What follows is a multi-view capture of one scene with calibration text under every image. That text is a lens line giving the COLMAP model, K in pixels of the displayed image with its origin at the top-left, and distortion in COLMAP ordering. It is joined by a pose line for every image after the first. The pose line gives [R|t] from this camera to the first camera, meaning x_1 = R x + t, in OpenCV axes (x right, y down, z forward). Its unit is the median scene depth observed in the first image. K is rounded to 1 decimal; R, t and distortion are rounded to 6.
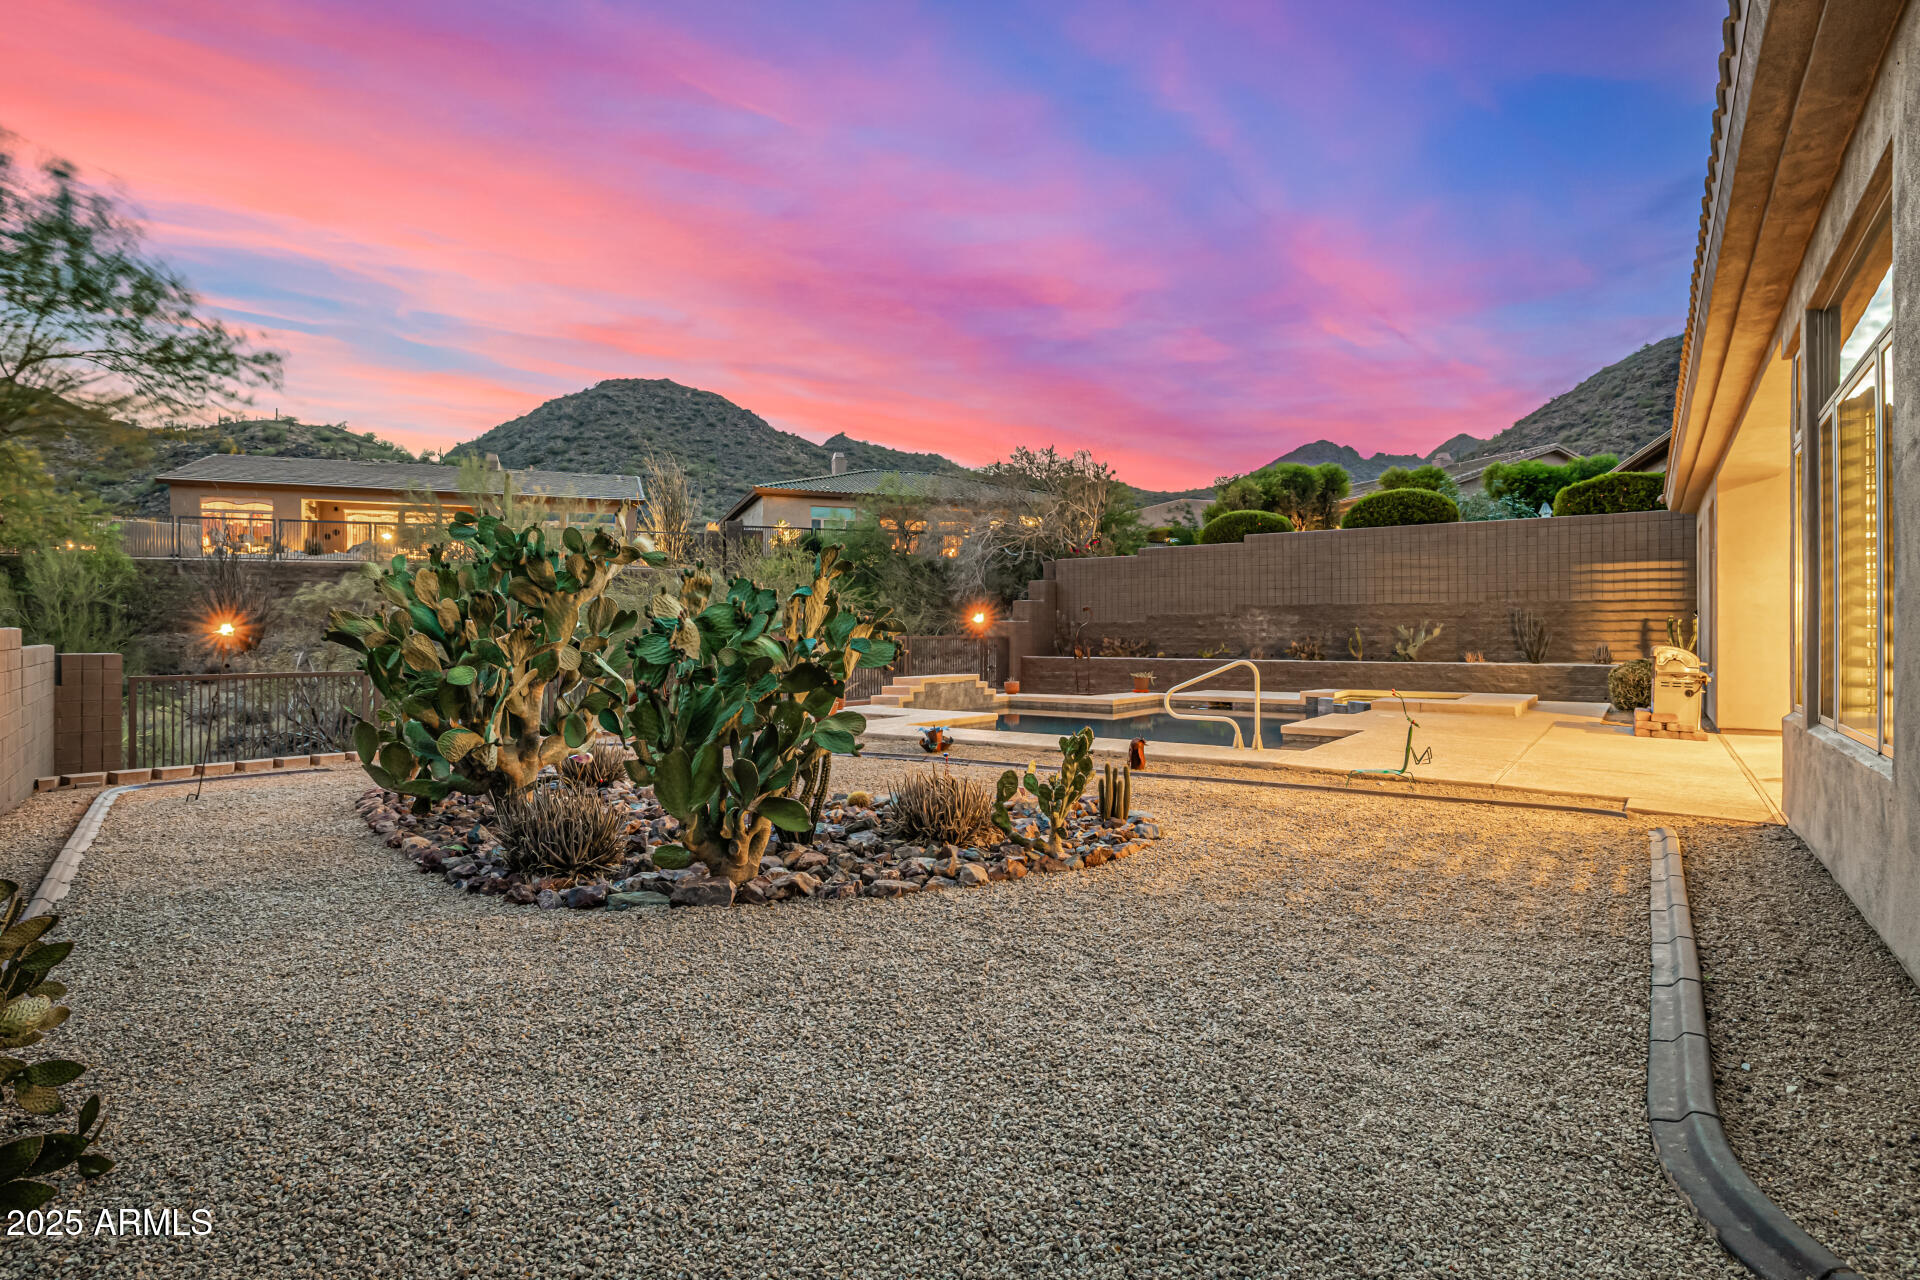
lens RADIAL K [[938.3, 0, 975.2], [0, 938.3, 641.4], [0, 0, 1]] dist [0.002994, -0.000409]
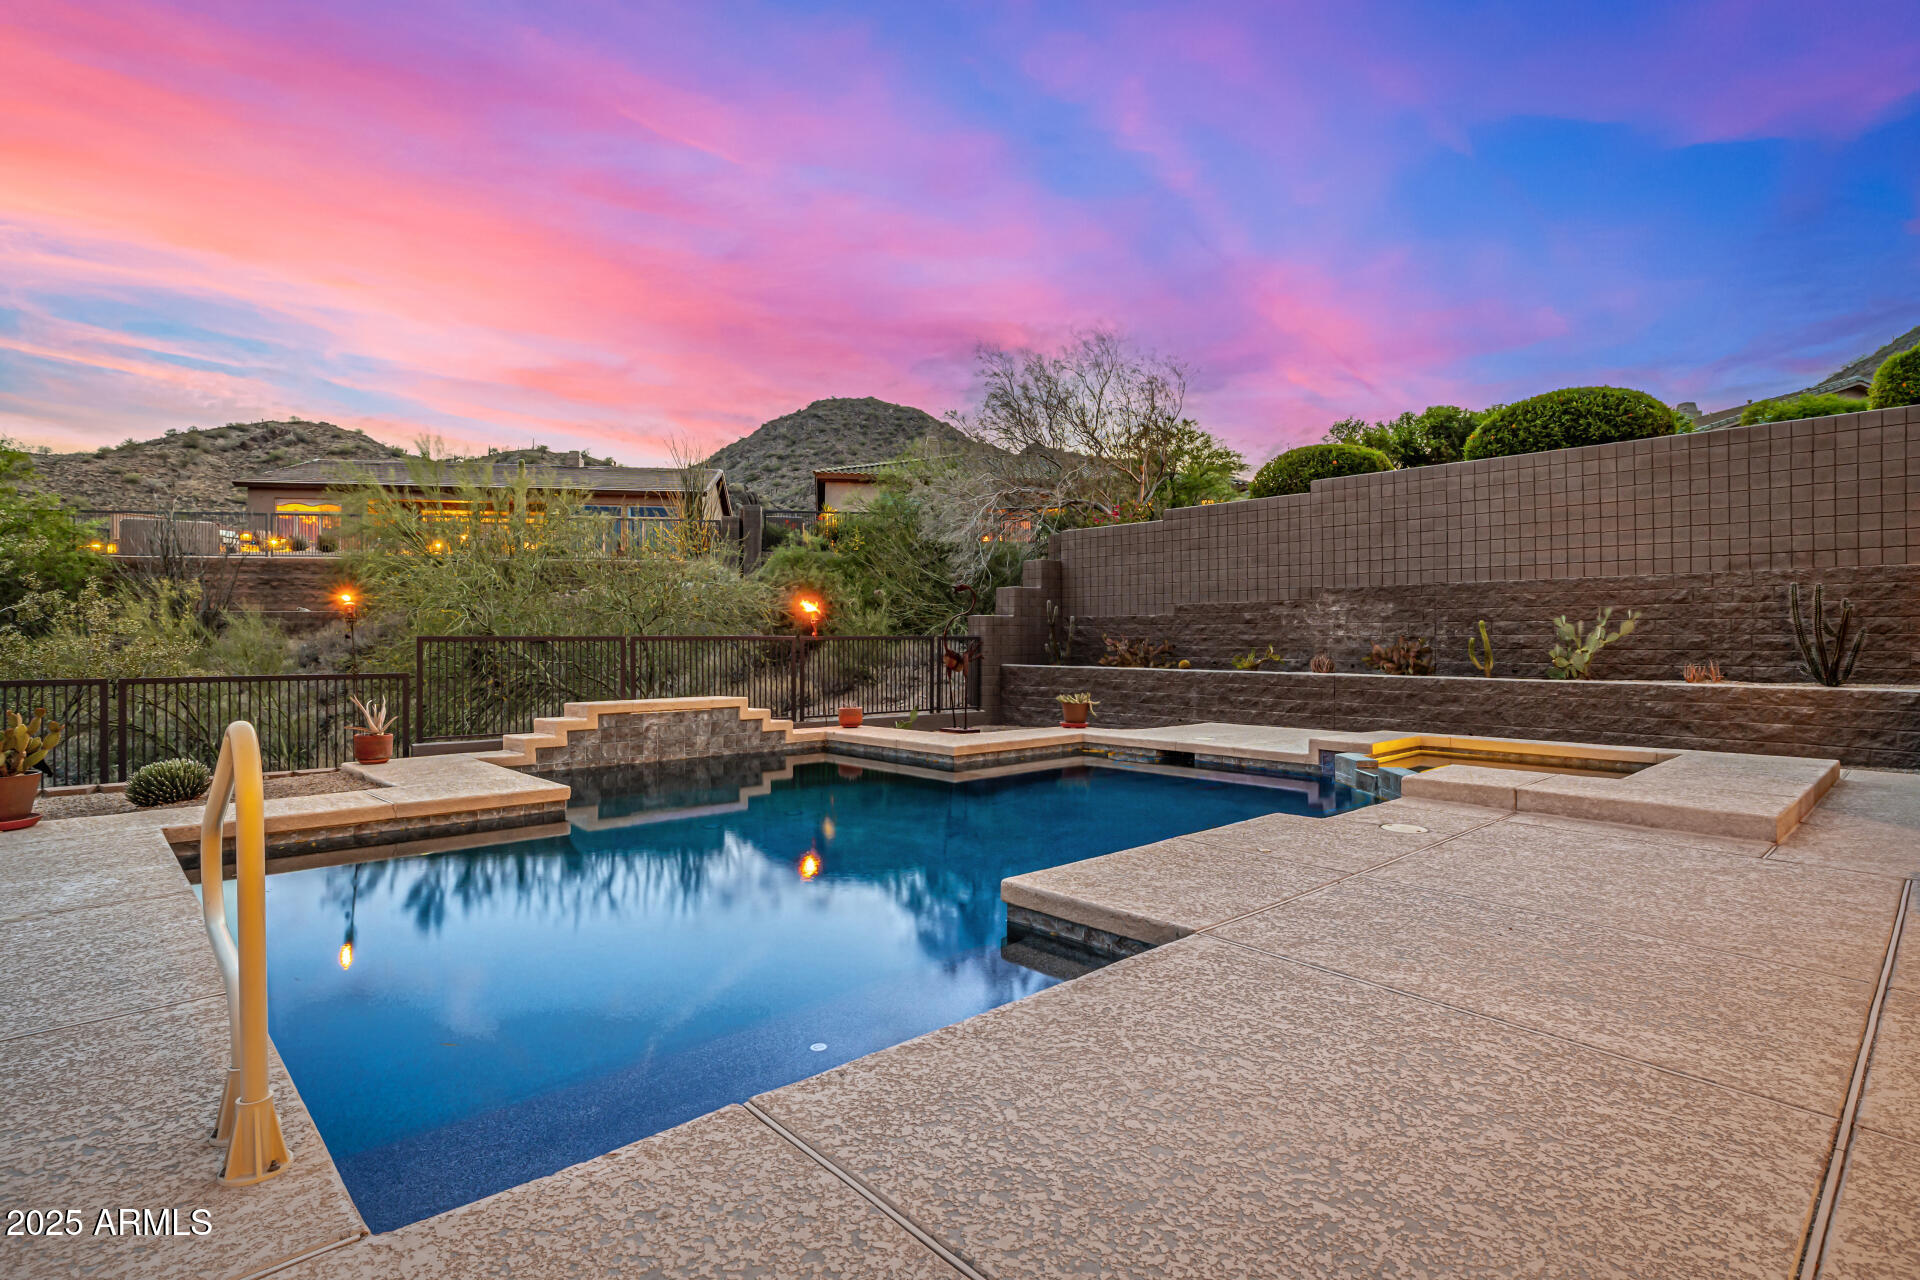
lens RADIAL K [[938.3, 0, 977.4], [0, 938.3, 640.2], [0, 0, 1]] dist [0.002994, -0.000409]
pose [[0.979739, 0.000653, -0.200277, 0.209805], [-0.002076, 0.999974, -0.006891, 0.002503], [0.200268, 0.007168, 0.979715, 0.348677]]
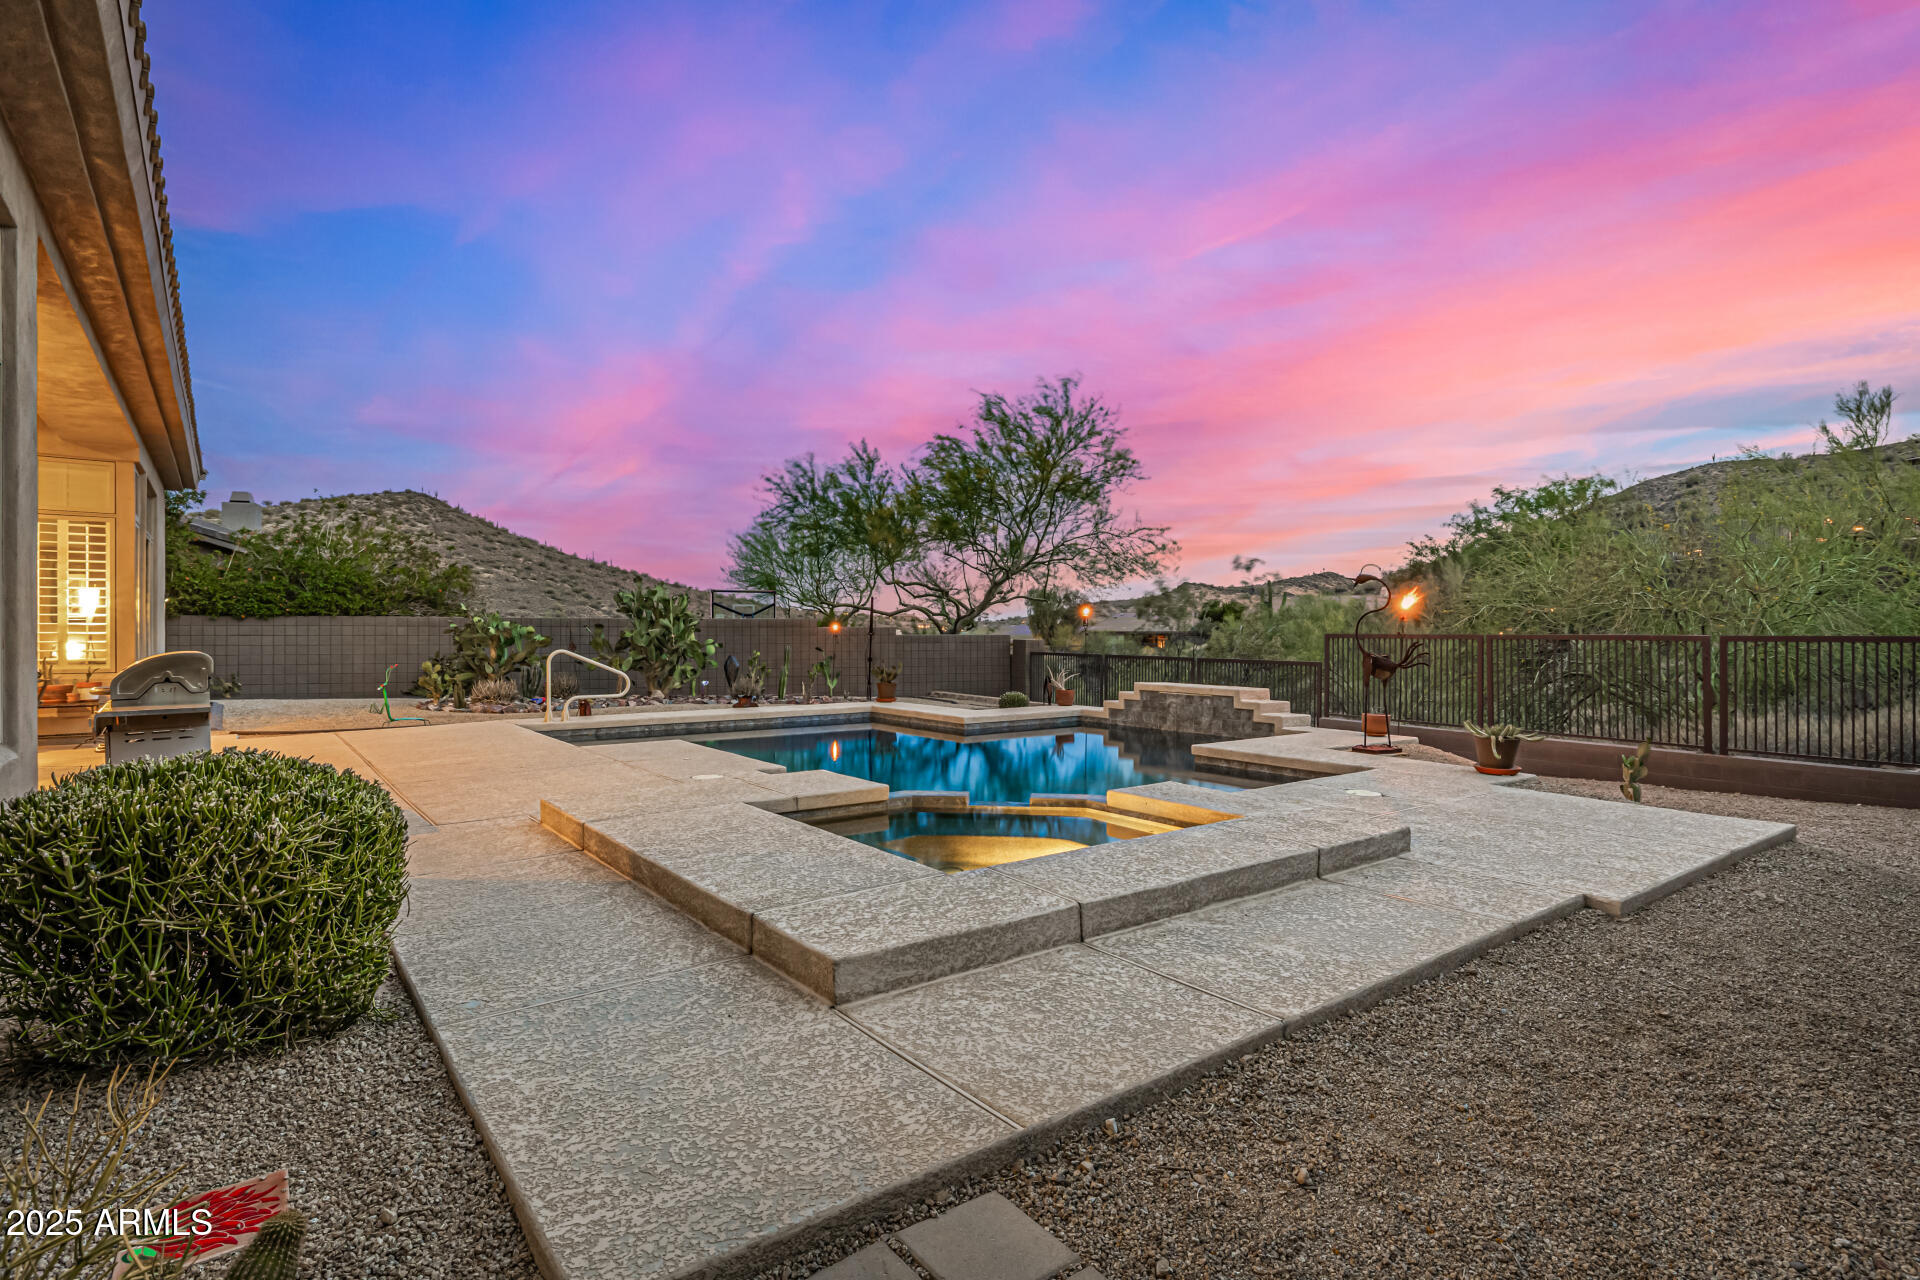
lens RADIAL K [[938.3, 0, 946.8], [0, 938.3, 633.2], [0, 0, 1]] dist [0.002994, -0.000409]
pose [[-0.291467, 0.005066, -0.956568, 0.546670], [-0.005337, 0.999962, 0.006922, -0.006549], [0.956566, 0.007123, -0.291429, 0.753728]]
